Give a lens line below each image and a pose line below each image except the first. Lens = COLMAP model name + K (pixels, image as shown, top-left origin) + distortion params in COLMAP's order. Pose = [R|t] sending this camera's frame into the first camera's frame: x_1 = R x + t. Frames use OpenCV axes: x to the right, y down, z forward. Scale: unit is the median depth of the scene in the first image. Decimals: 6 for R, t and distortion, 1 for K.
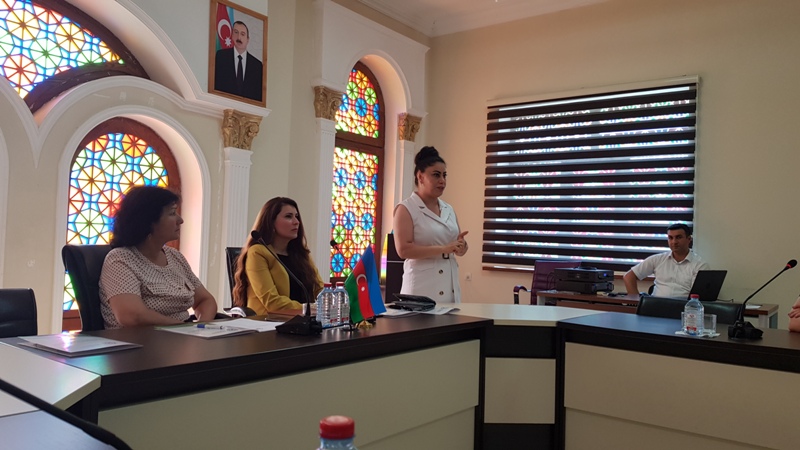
lens RADIAL K [[620.7, 0, 383.2], [0, 620.7, 225.0], [0, 0, 1]] dist [0.070988, -0.141600]
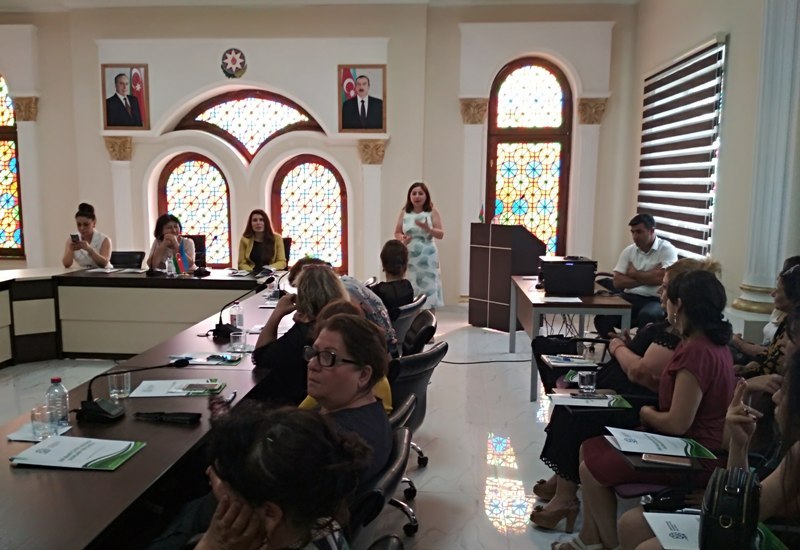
lens RADIAL K [[651.7, 0, 399.3], [0, 651.7, 274.9], [0, 0, 1]] dist [0.005175, 0.000244]
pose [[0.556524, 0.095274, -0.825351, 1.127939], [0.039855, 0.989198, 0.141061, -0.084612], [0.829875, -0.111399, 0.546715, 0.211680]]
